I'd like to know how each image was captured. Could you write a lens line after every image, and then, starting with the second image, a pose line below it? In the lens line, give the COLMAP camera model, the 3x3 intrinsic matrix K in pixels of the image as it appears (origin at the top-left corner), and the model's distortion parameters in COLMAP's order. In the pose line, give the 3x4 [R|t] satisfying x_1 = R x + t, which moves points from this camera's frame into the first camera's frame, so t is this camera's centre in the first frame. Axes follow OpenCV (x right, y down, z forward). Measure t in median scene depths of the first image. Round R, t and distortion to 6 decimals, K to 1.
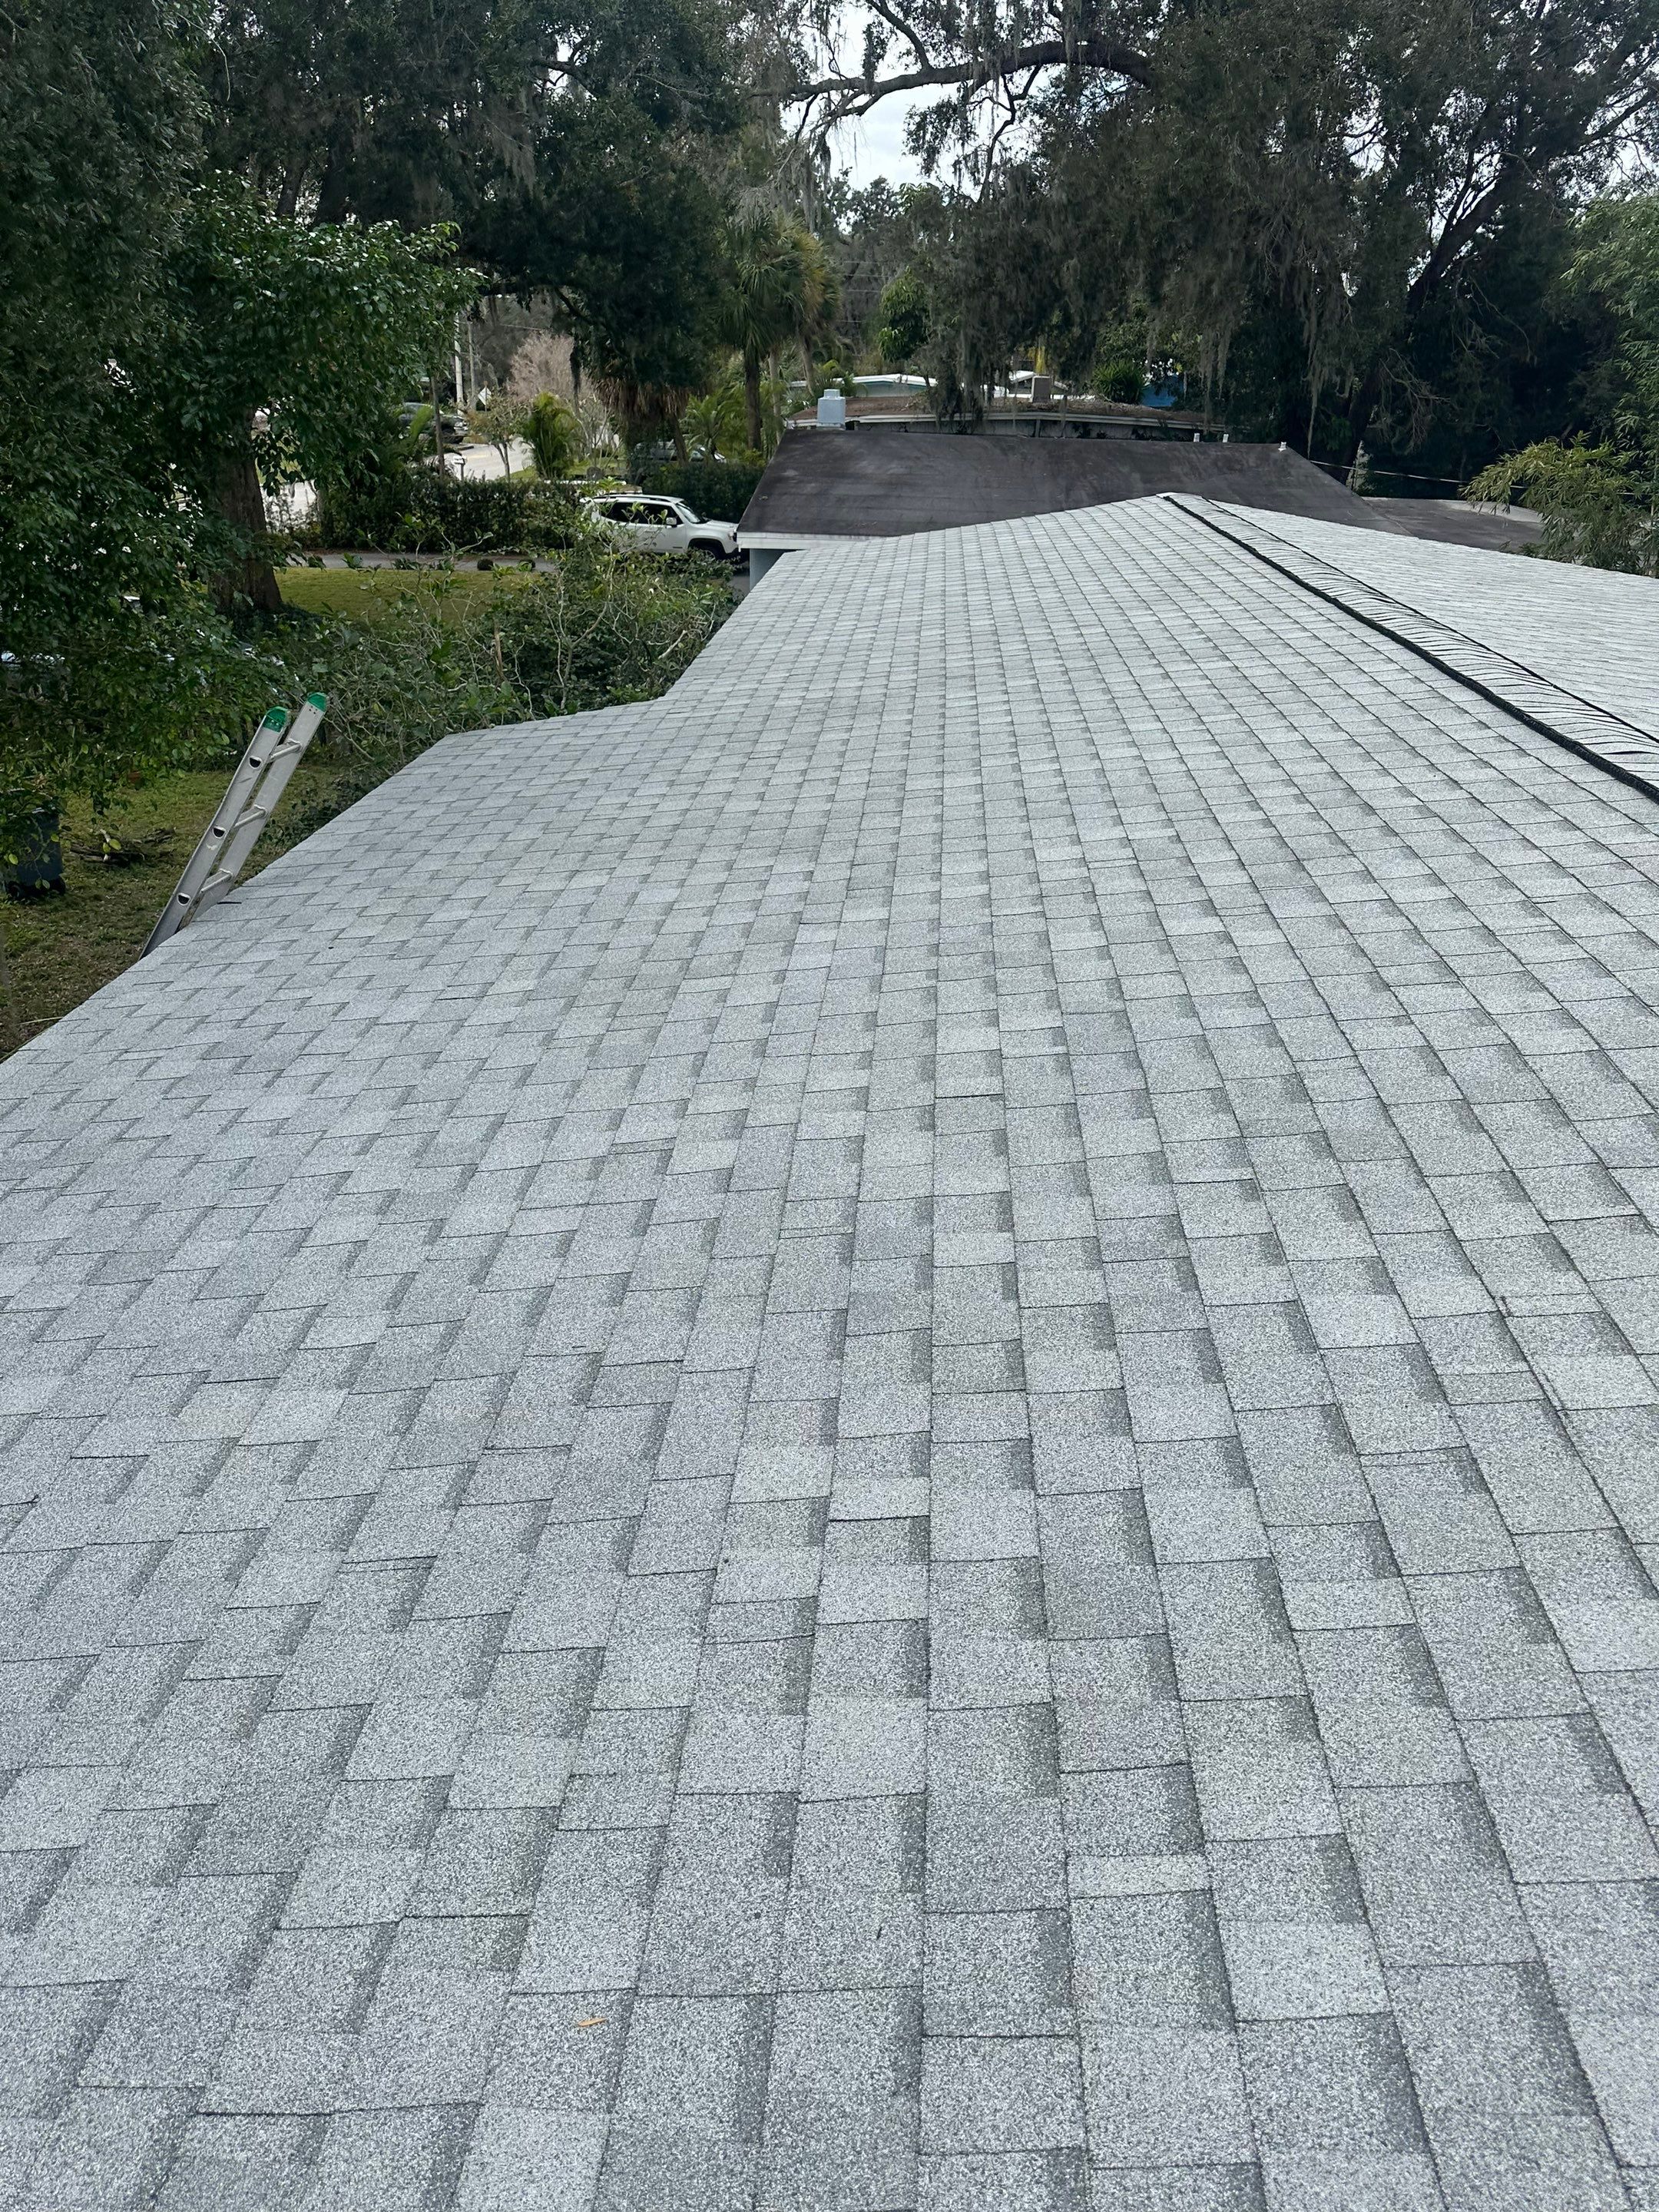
lens RADIAL K [[1592.6, 0, 829.5], [0, 1592.6, 1106.0], [0, 0, 1]] dist [0.044753, -0.027089]
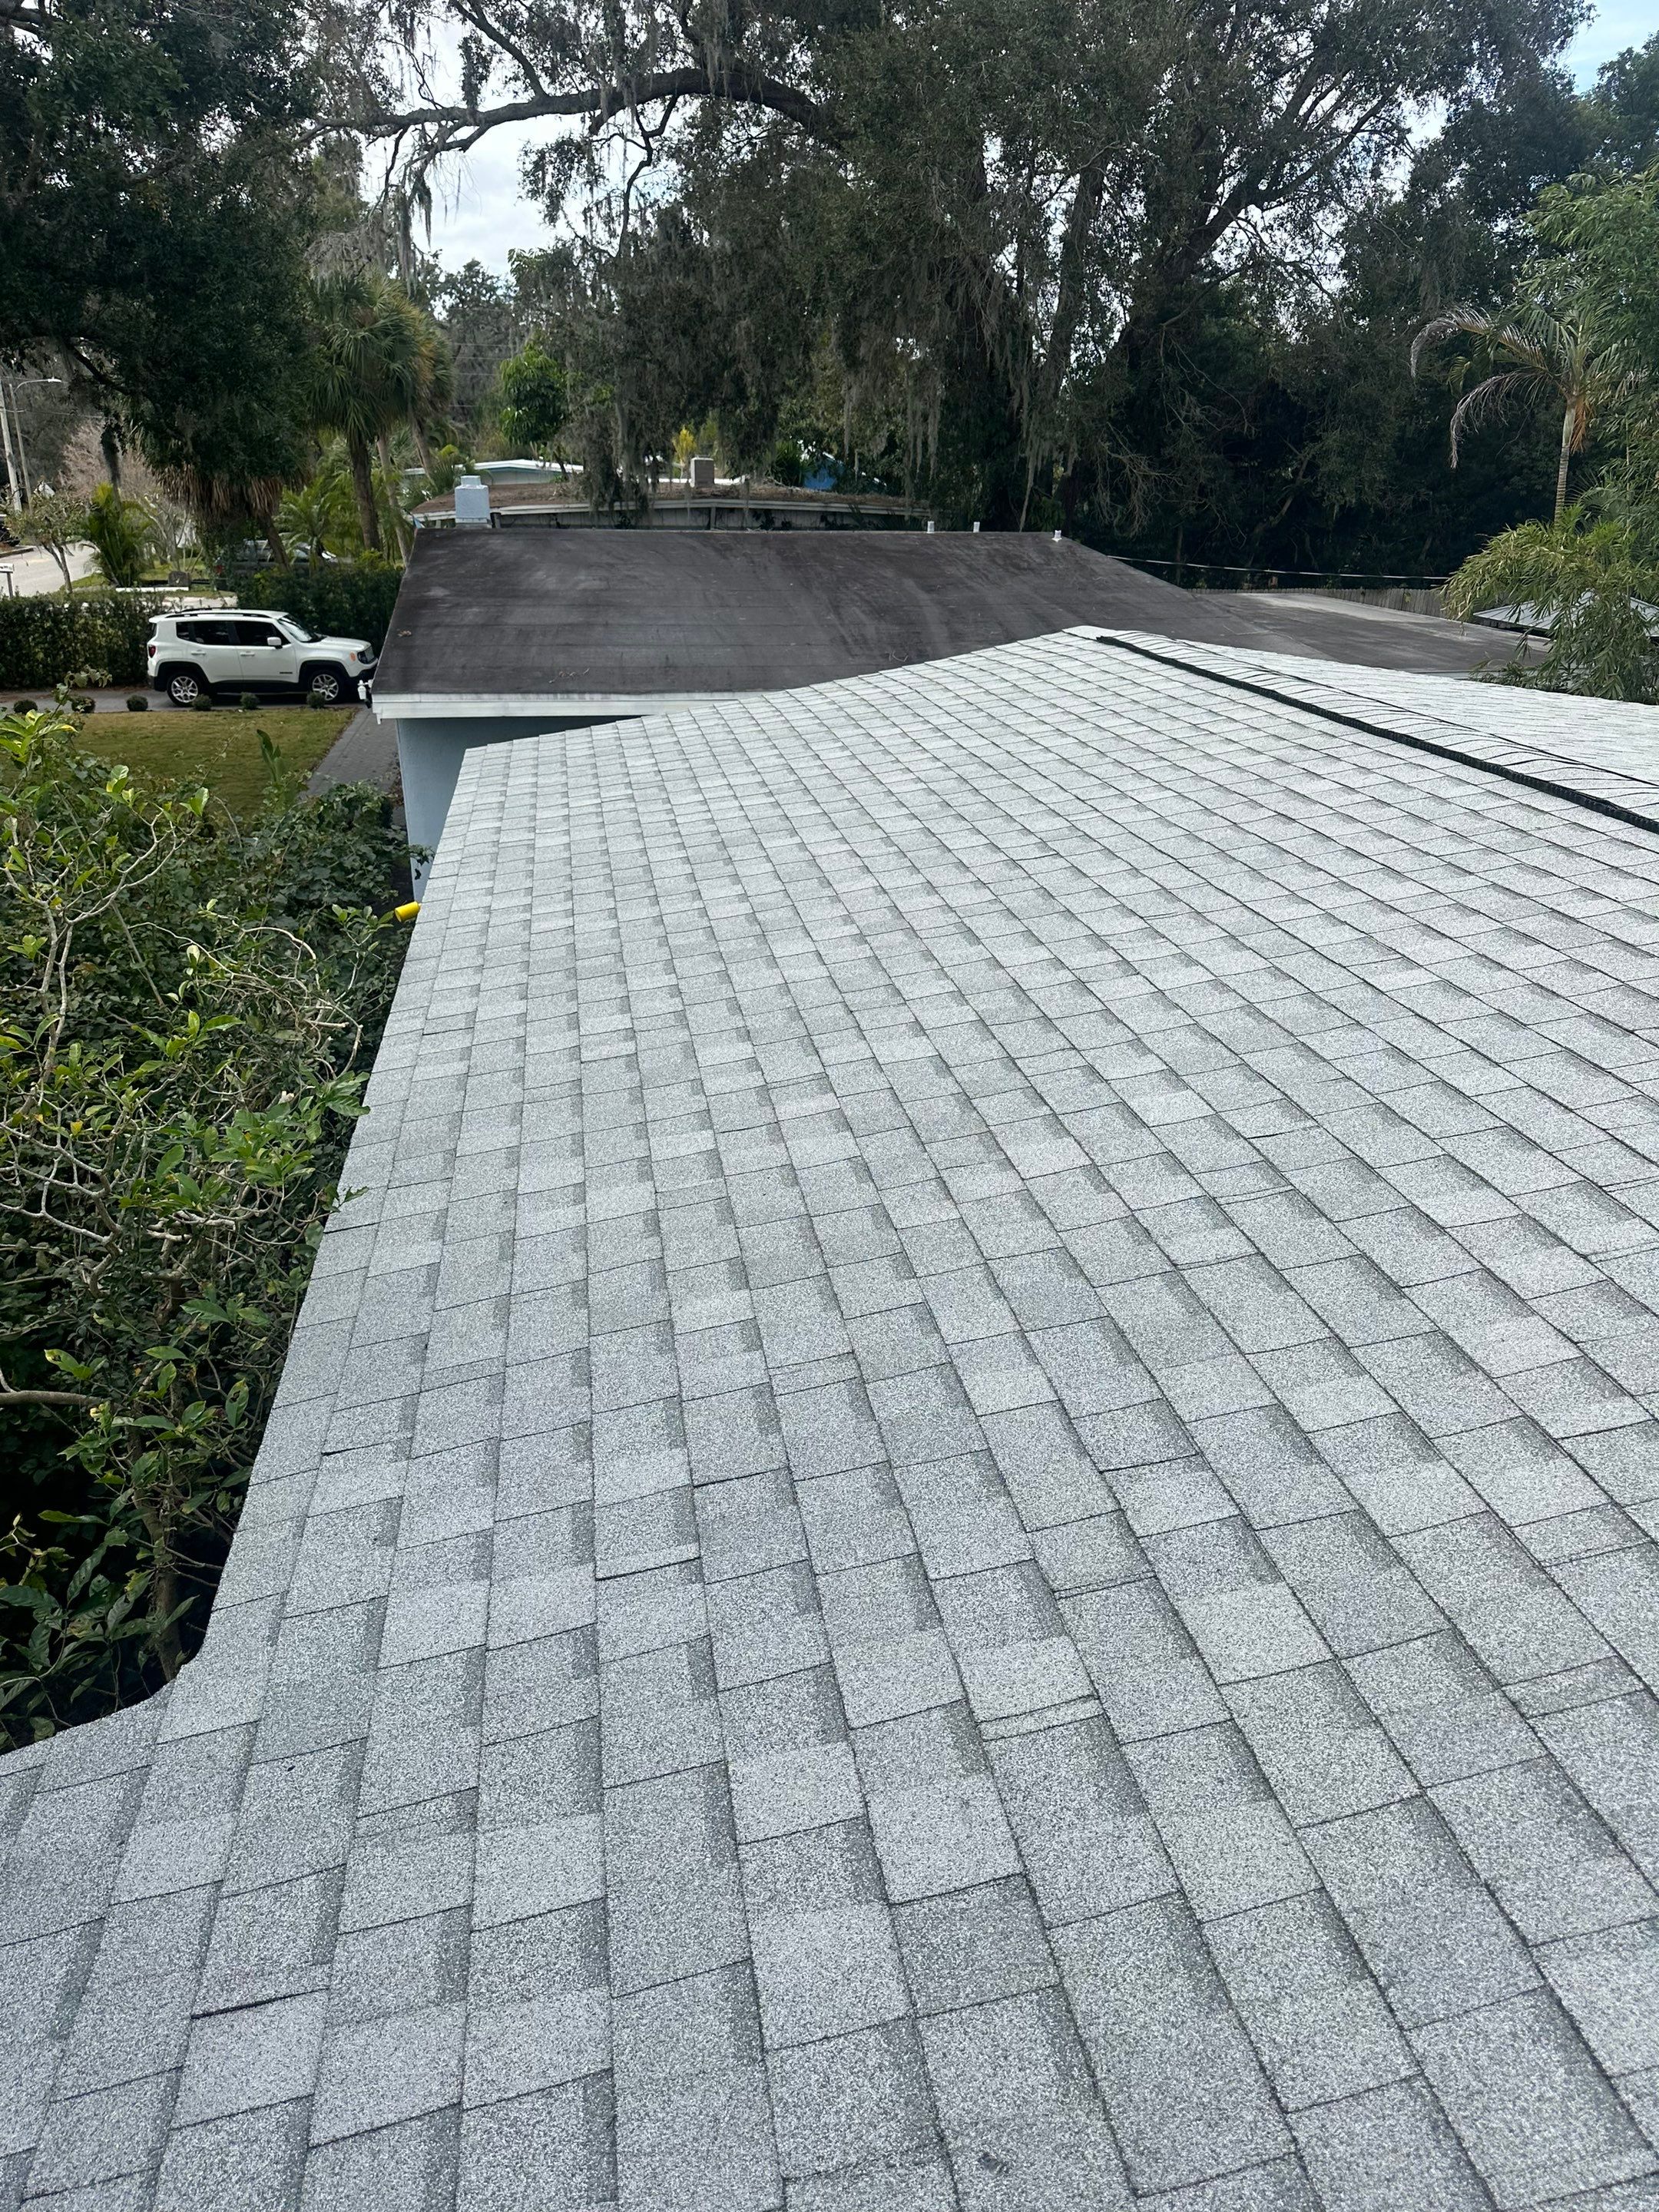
lens RADIAL K [[1592.6, 0, 829.5], [0, 1592.6, 1106.0], [0, 0, 1]] dist [0.044753, -0.027089]
pose [[0.974761, -0.100180, 0.199510, -0.012172], [0.109048, 0.993457, -0.033941, -0.079252], [-0.194804, 0.054840, 0.979308, 0.179111]]
